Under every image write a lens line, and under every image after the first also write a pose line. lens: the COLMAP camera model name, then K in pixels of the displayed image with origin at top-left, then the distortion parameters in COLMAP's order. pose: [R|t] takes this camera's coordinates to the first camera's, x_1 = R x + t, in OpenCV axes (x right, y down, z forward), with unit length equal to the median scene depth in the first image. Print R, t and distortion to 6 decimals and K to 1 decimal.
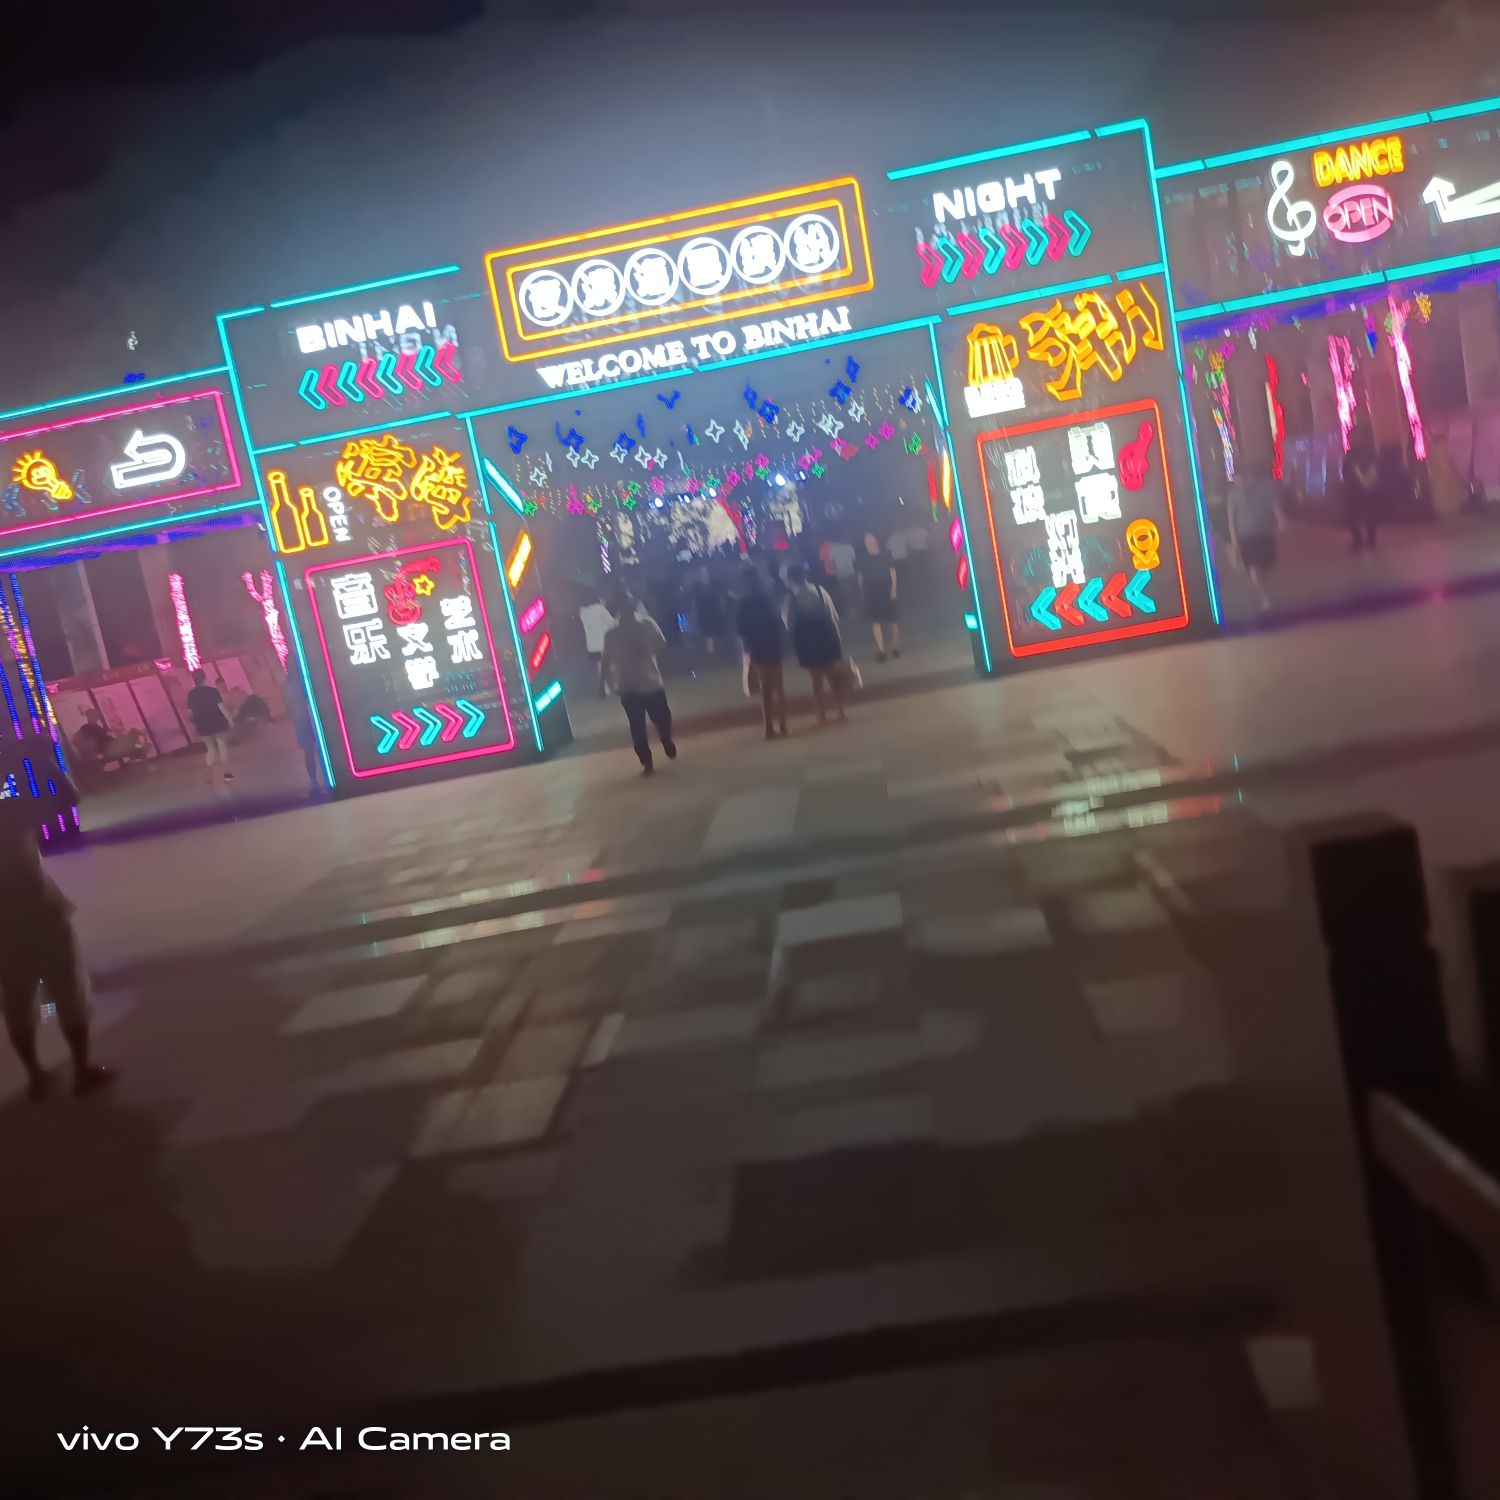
lens RADIAL K [[1809.8, 0, 687.8], [0, 1809.8, 747.4], [0, 0, 1]] dist [0.234570, -1.001281]
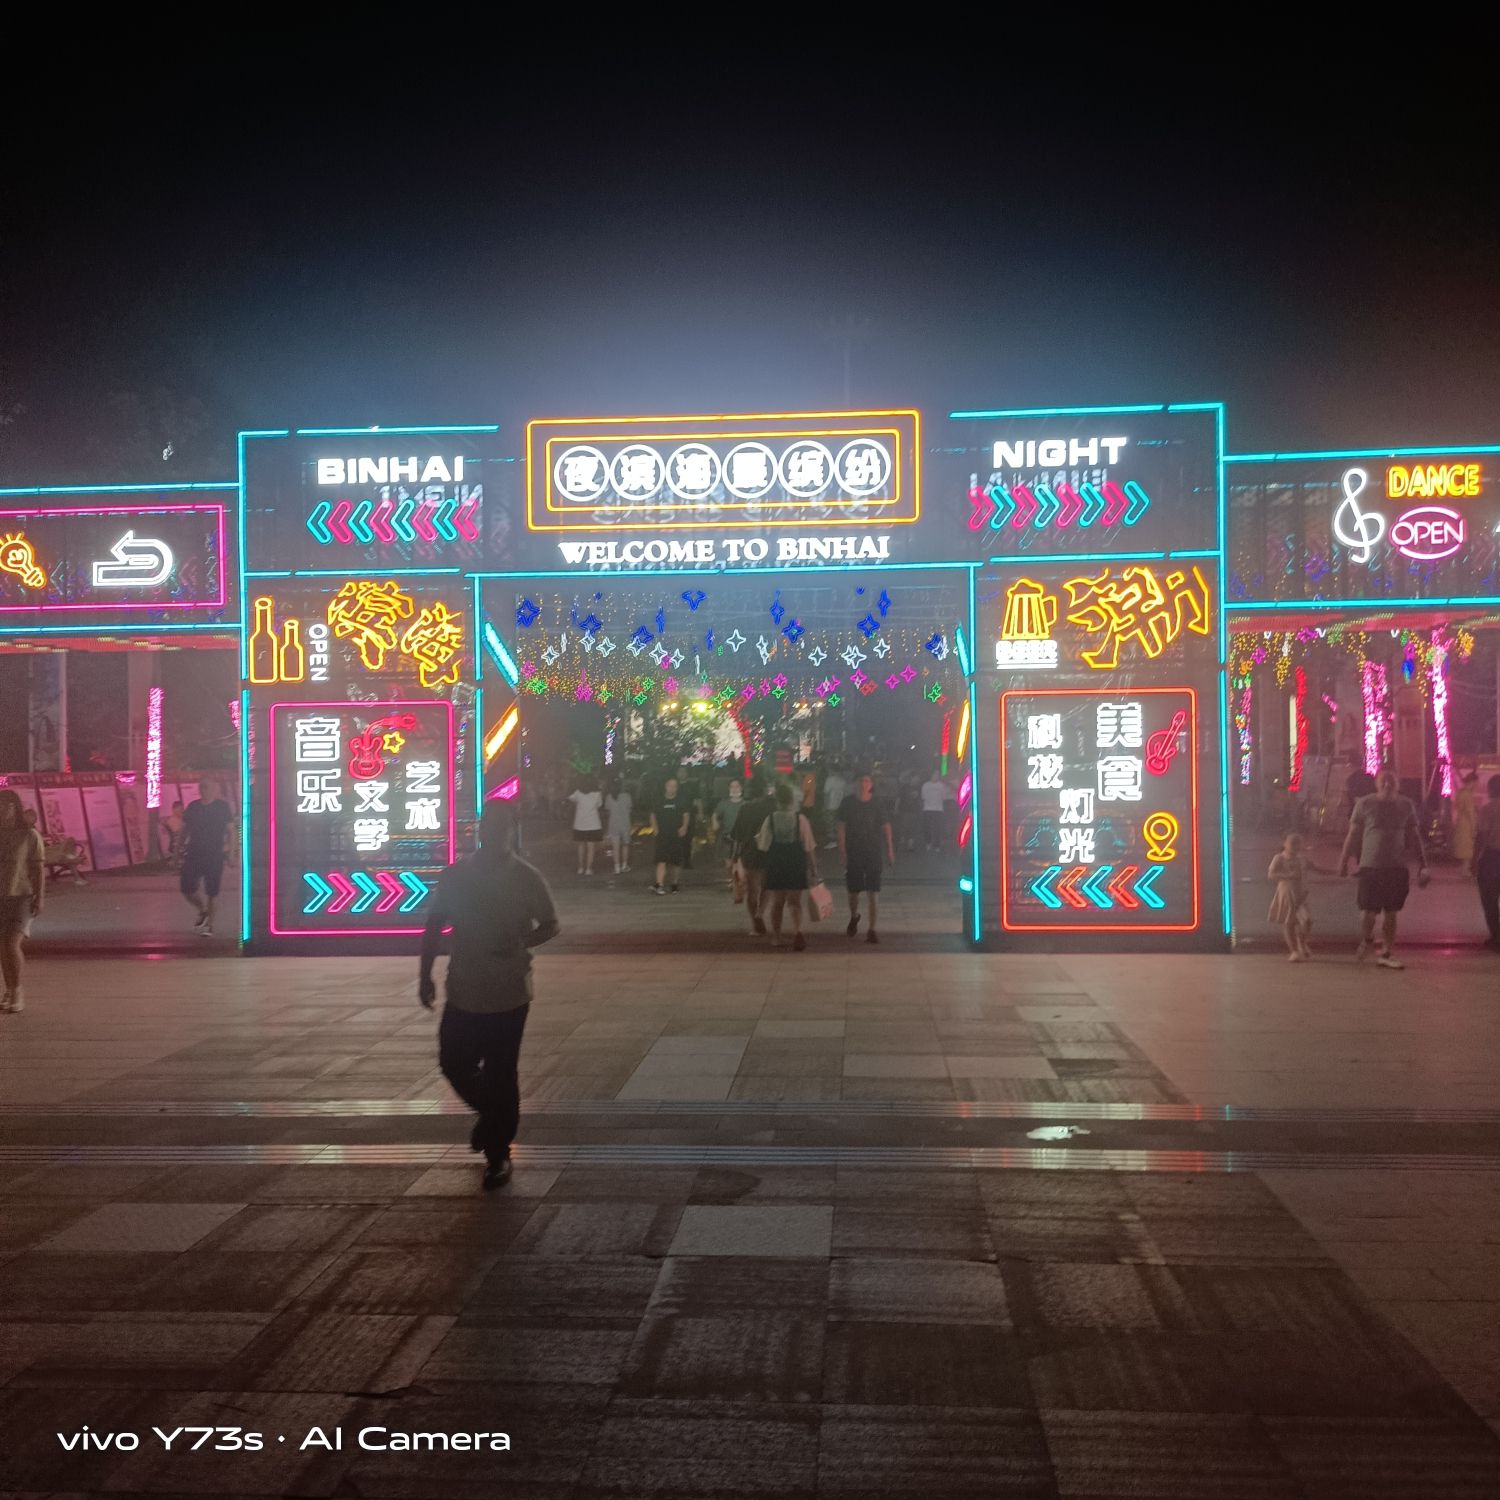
lens RADIAL K [[1640.6, 0, 750.0], [0, 1640.6, 750.0], [0, 0, 1]] dist [-0.111782, -0.000056]
pose [[0.984200, 0.176089, 0.018535, 0.019790], [-0.172749, 0.977913, -0.117662, -0.018657], [-0.038845, 0.112601, 0.992881, 0.167929]]
